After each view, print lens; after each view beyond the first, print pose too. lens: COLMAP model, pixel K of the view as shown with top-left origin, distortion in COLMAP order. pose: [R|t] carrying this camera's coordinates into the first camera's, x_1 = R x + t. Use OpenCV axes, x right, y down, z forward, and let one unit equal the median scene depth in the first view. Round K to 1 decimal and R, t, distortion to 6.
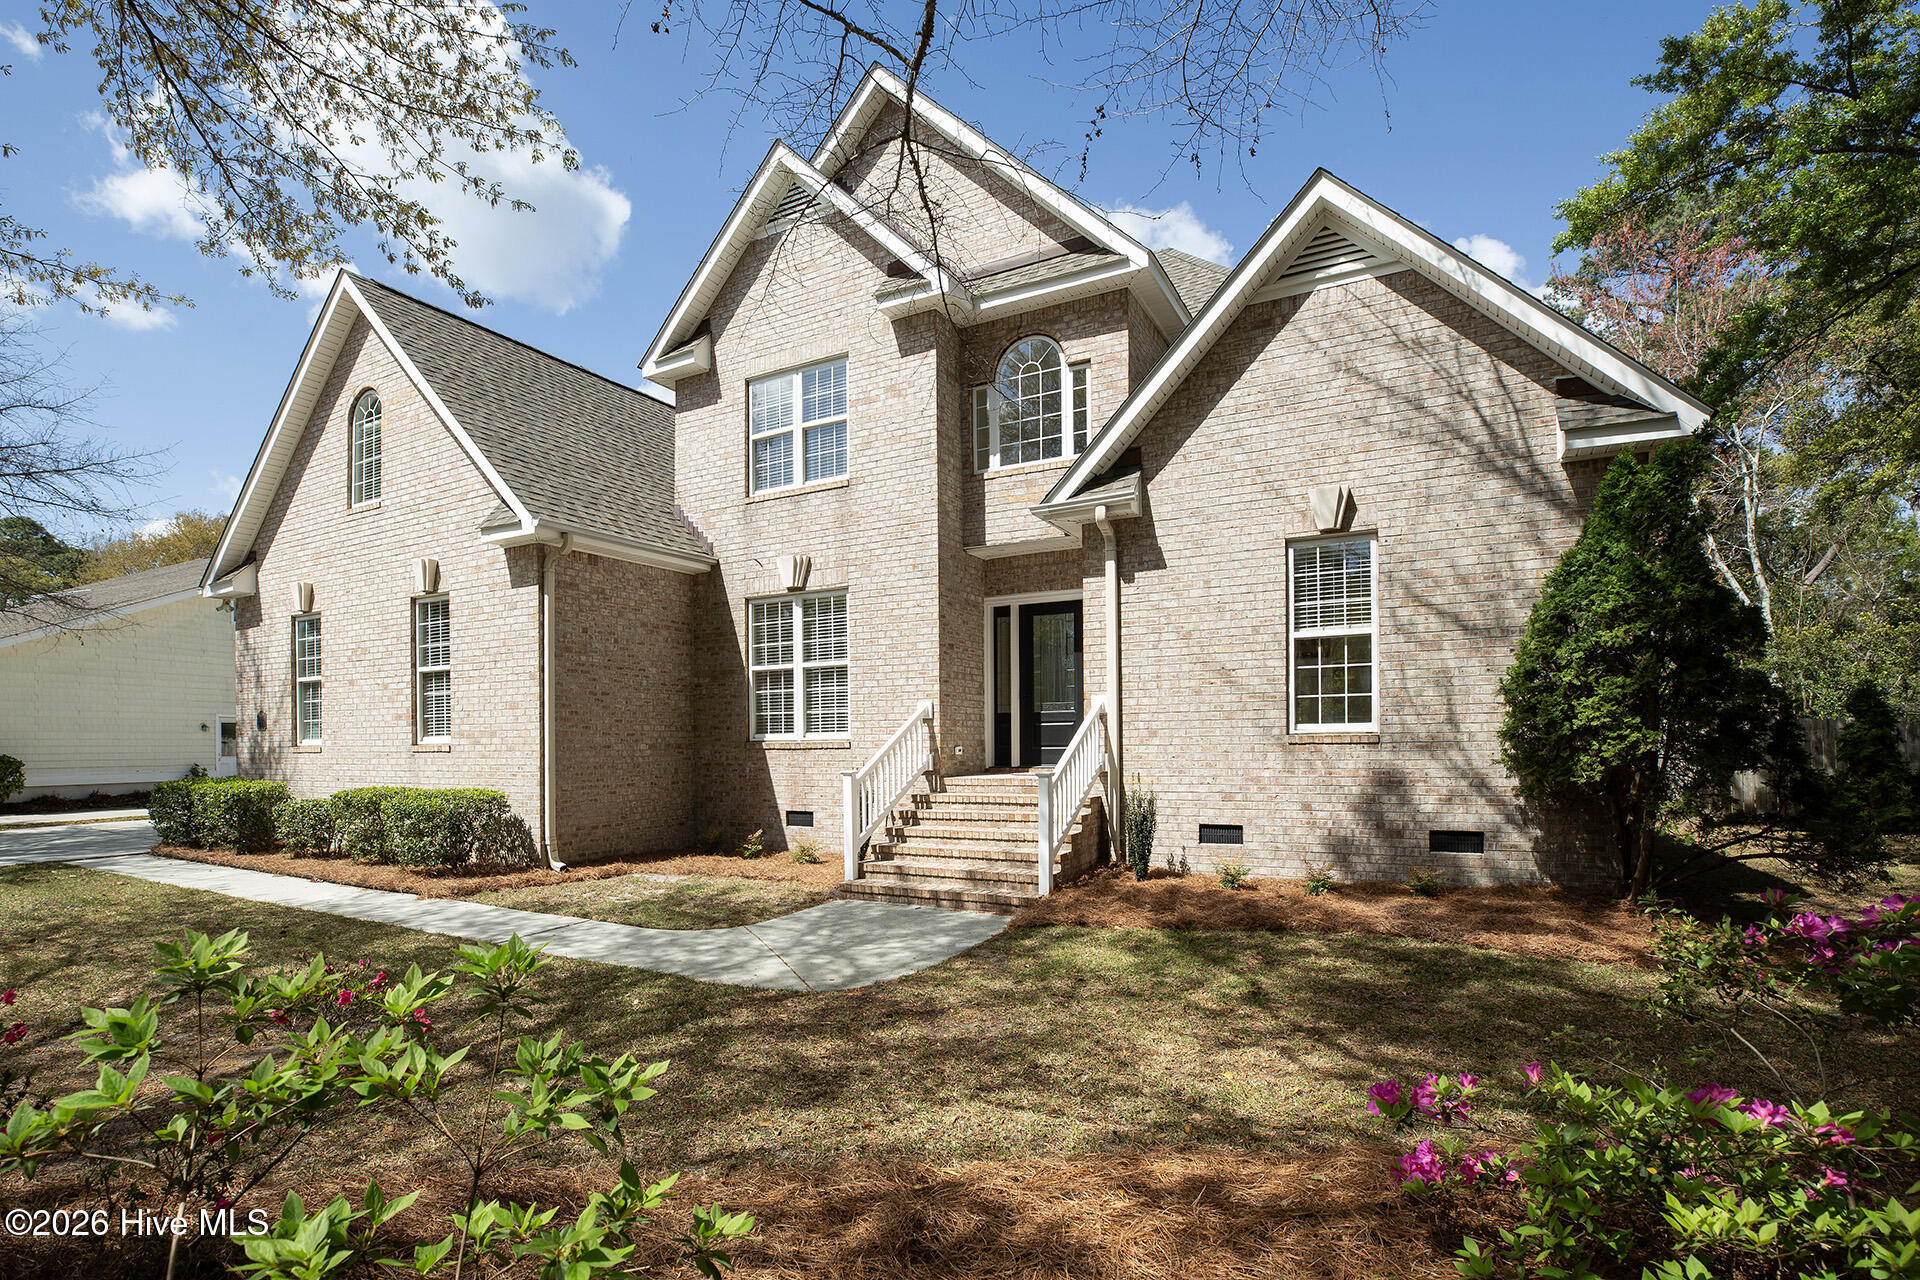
lens RADIAL K [[871.7, 0, 955.6], [0, 871.7, 717.4], [0, 0, 1]] dist [-0.030914, -0.000047]
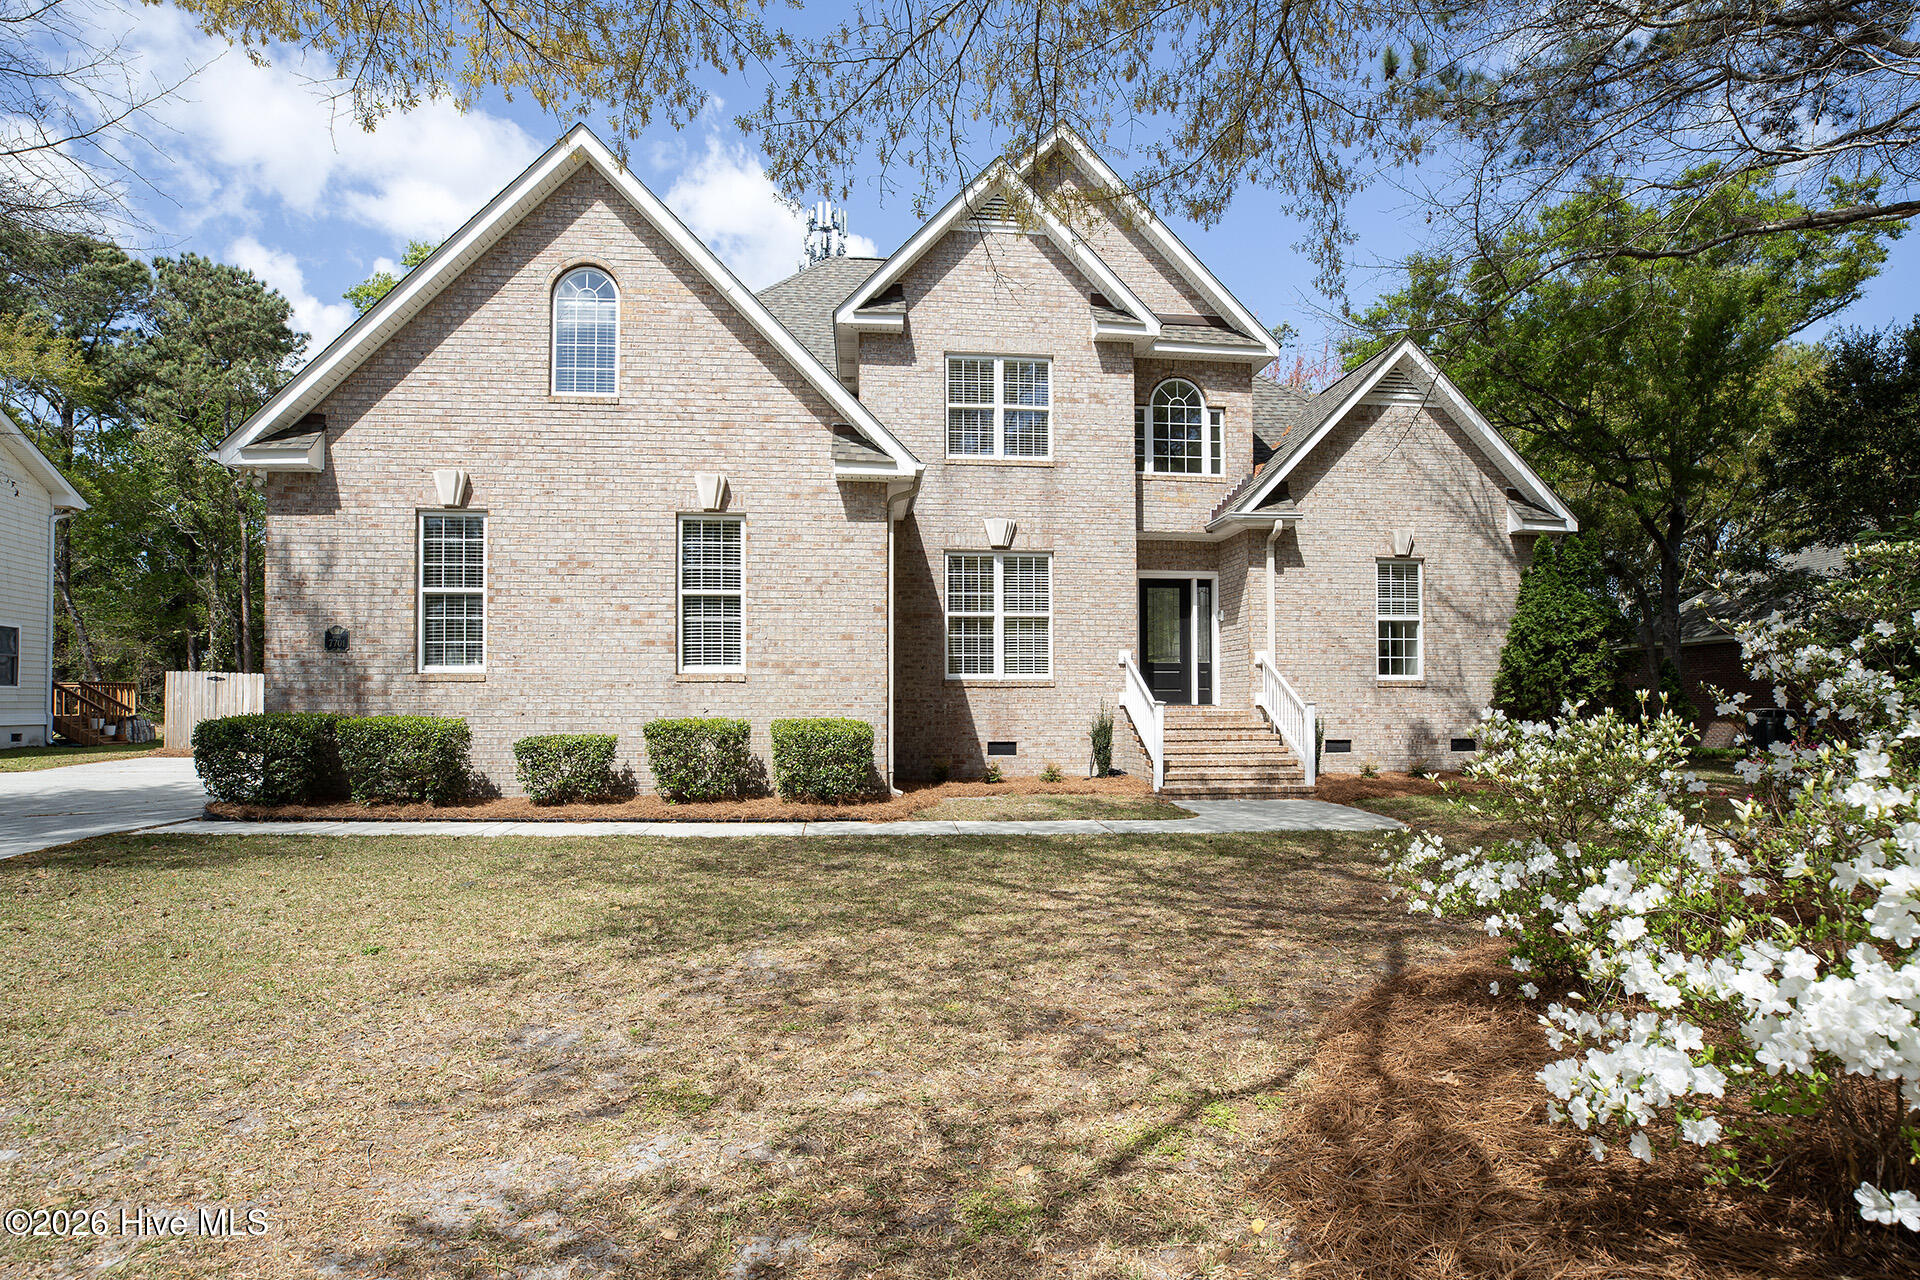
lens RADIAL K [[884.8, 0, 994.8], [0, 884.8, 655.8], [0, 0, 1]] dist [-0.029684, 0.000647]
pose [[0.834531, 0.039644, 0.549533, -0.881137], [-0.024478, 0.999091, -0.034902, 0.038059], [-0.550417, 0.015675, 0.834743, 0.038320]]
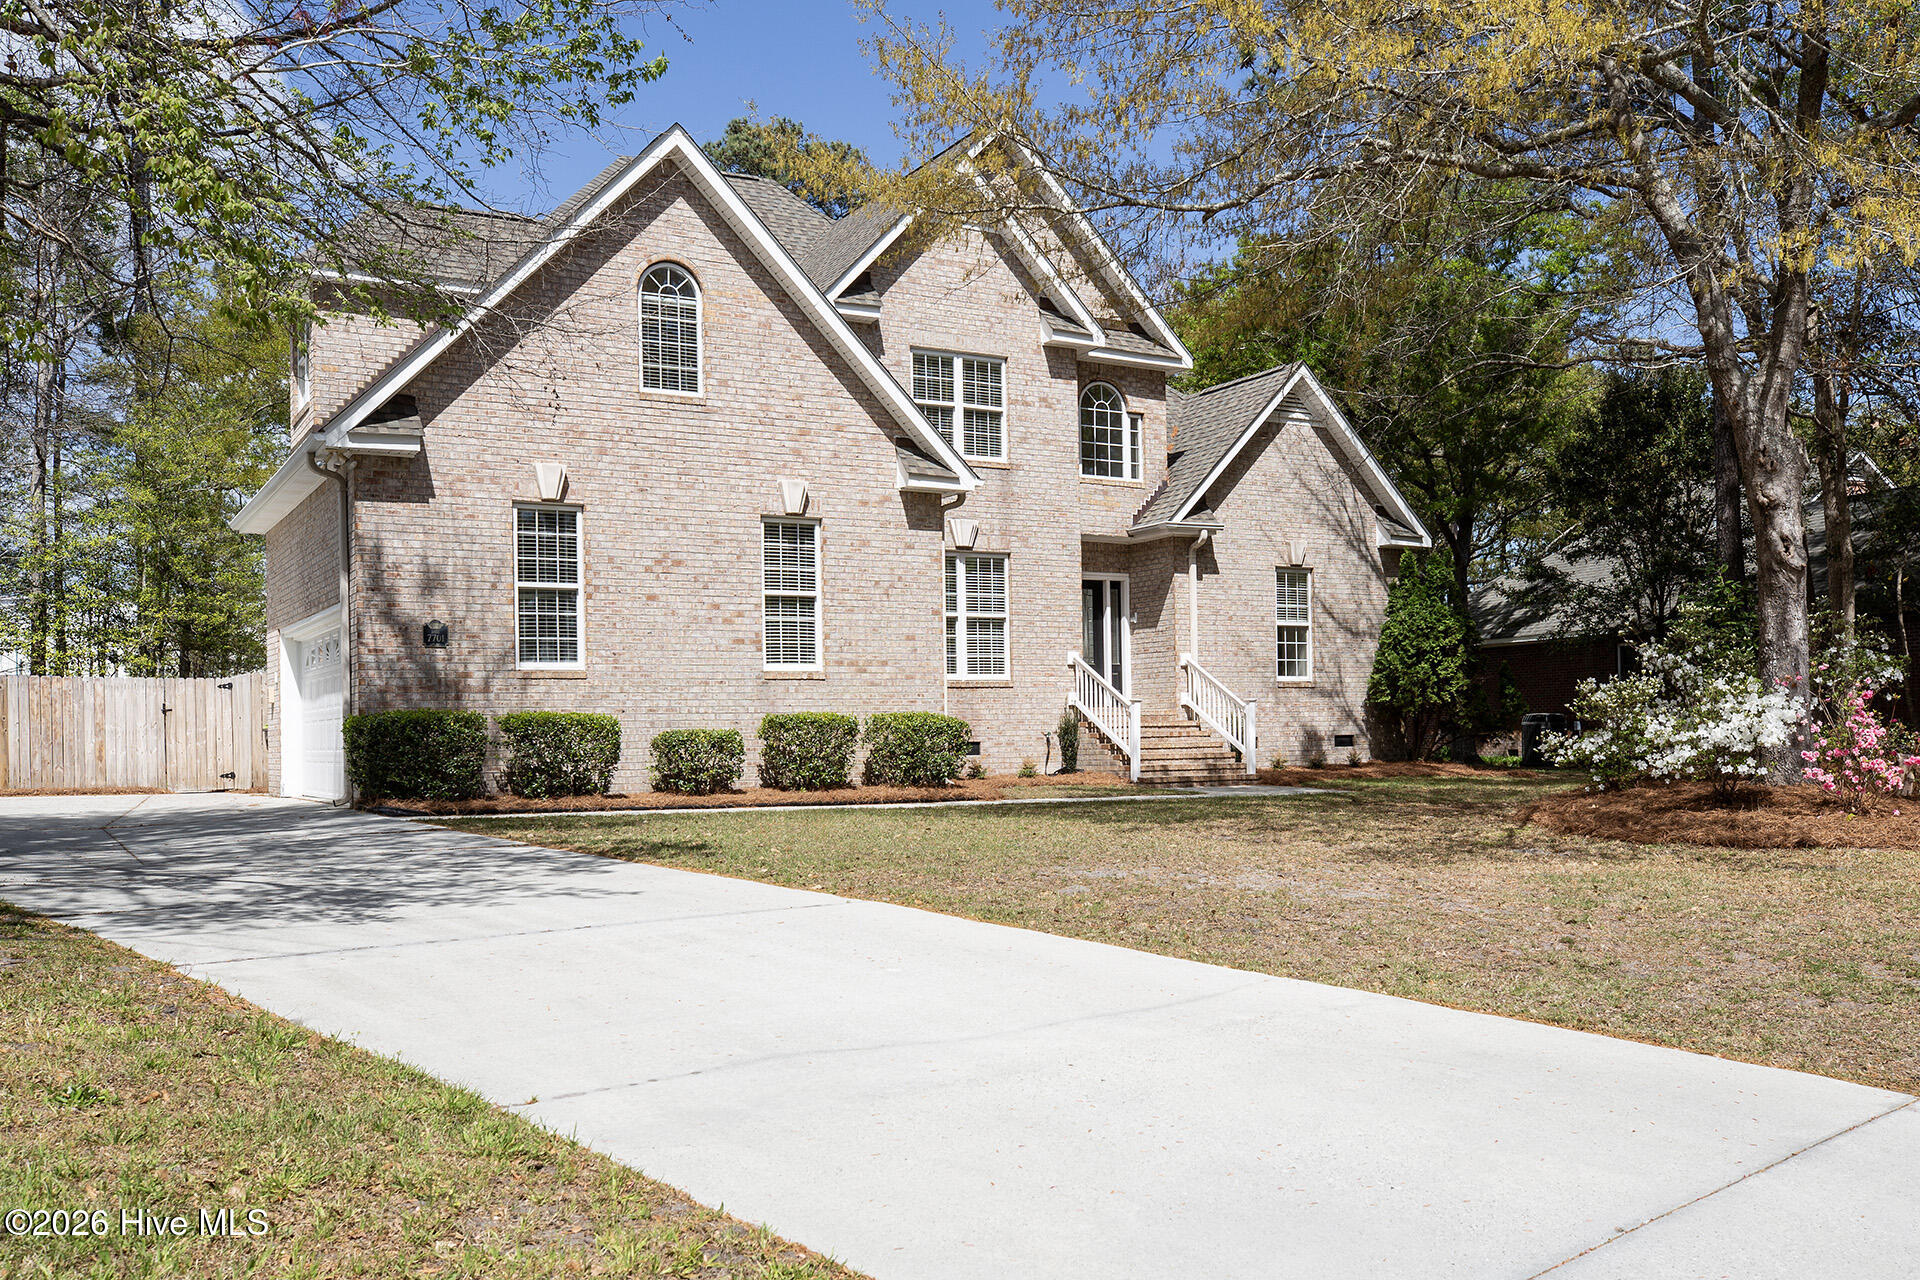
lens RADIAL K [[1376.4, 0, 960.0], [0, 1376.4, 640.0], [0, 0, 1]] dist [0.000582, -0.001042]
pose [[0.583130, 0.054260, 0.810565, -1.761903], [-0.017363, 0.998372, -0.054340, 0.077127], [-0.812193, 0.017613, 0.583123, -0.051751]]
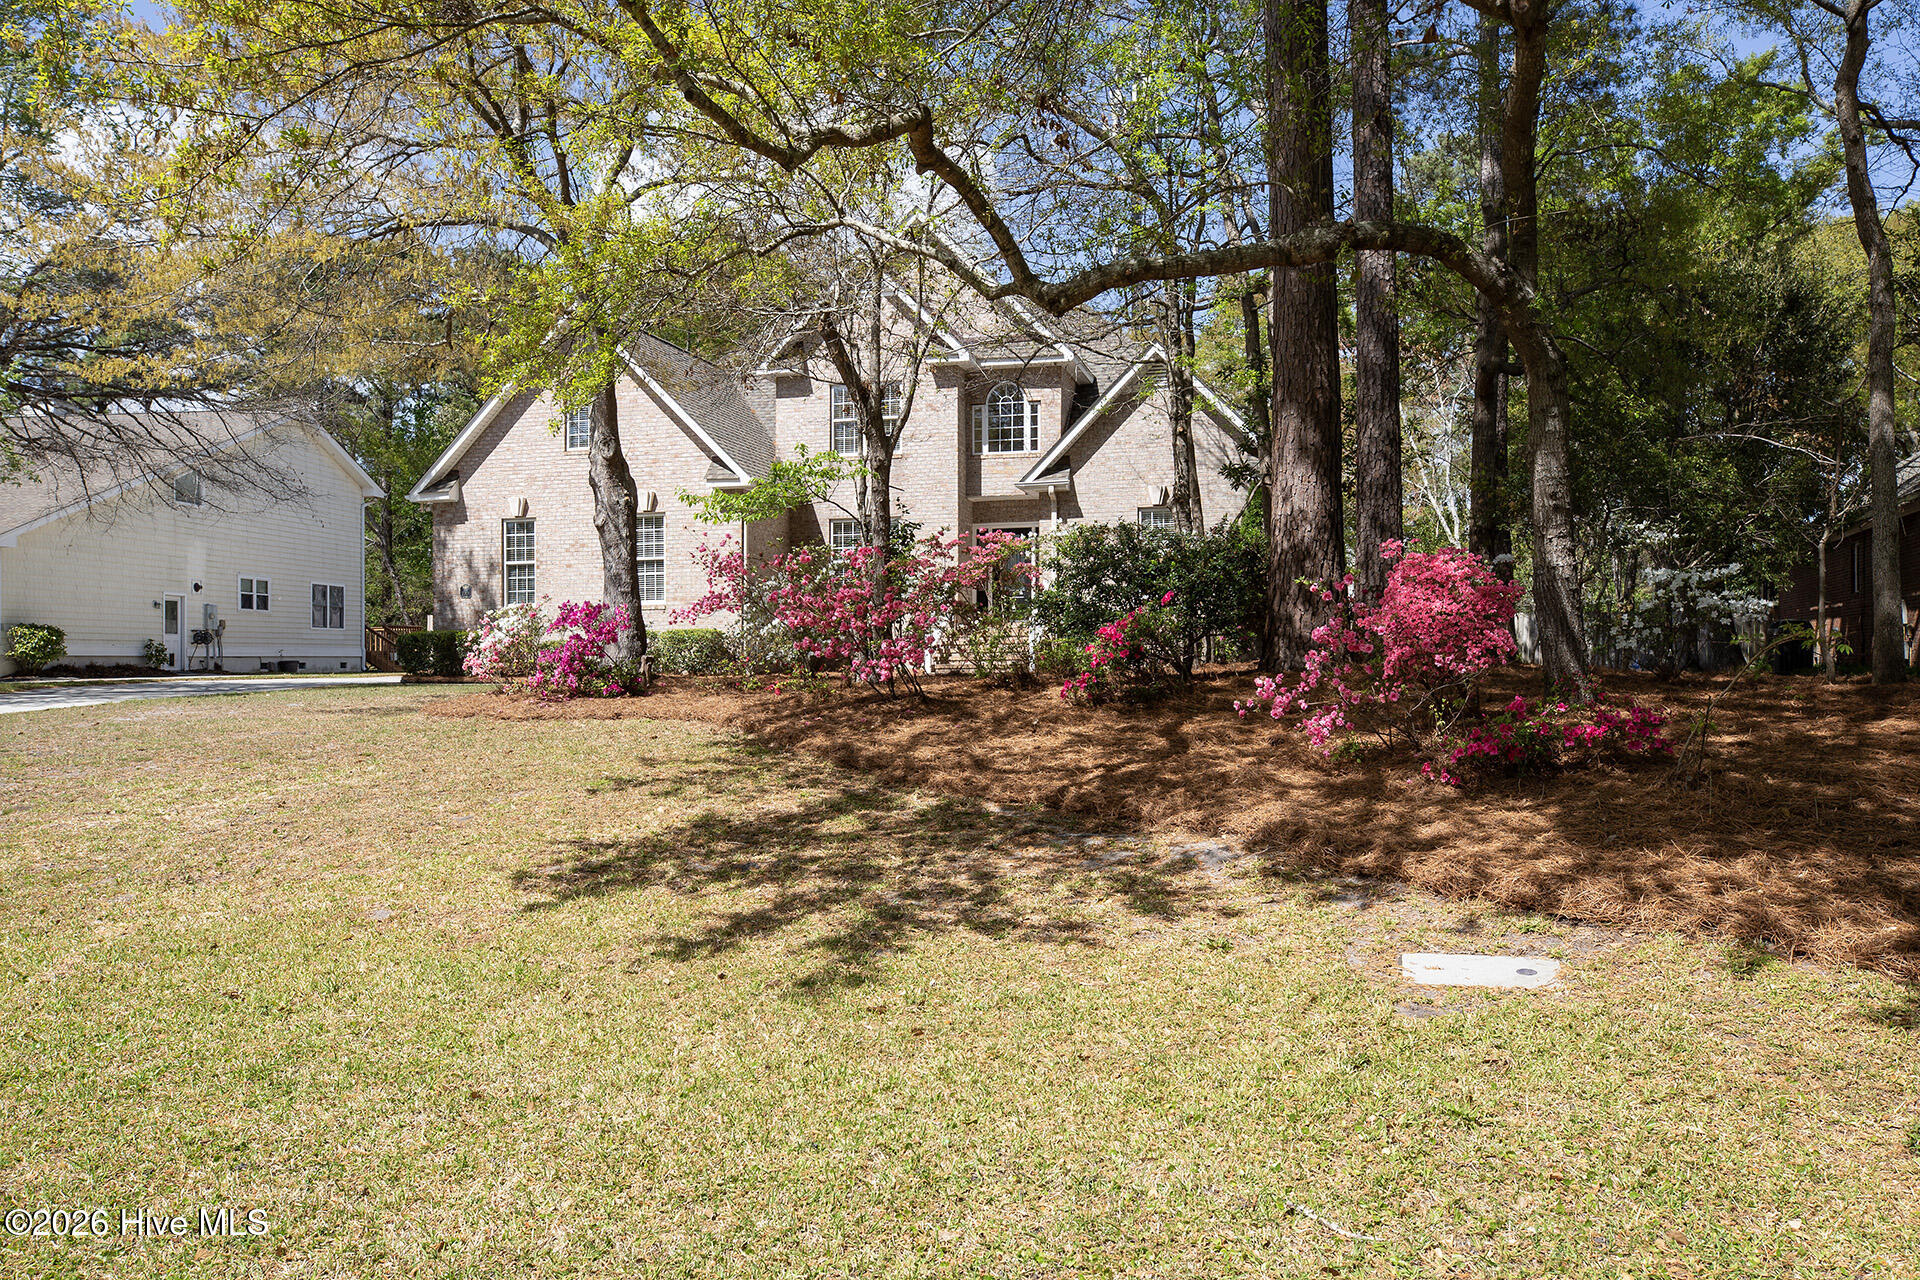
lens RADIAL K [[1087.4, 0, 1088.8], [0, 1087.4, 610.3], [0, 0, 1]] dist [-0.001924, -0.000309]
pose [[0.951204, 0.006252, 0.308501, -0.454136], [-0.002461, 0.999917, -0.012676, 0.066705], [-0.308554, 0.011299, 0.951140, -1.225848]]
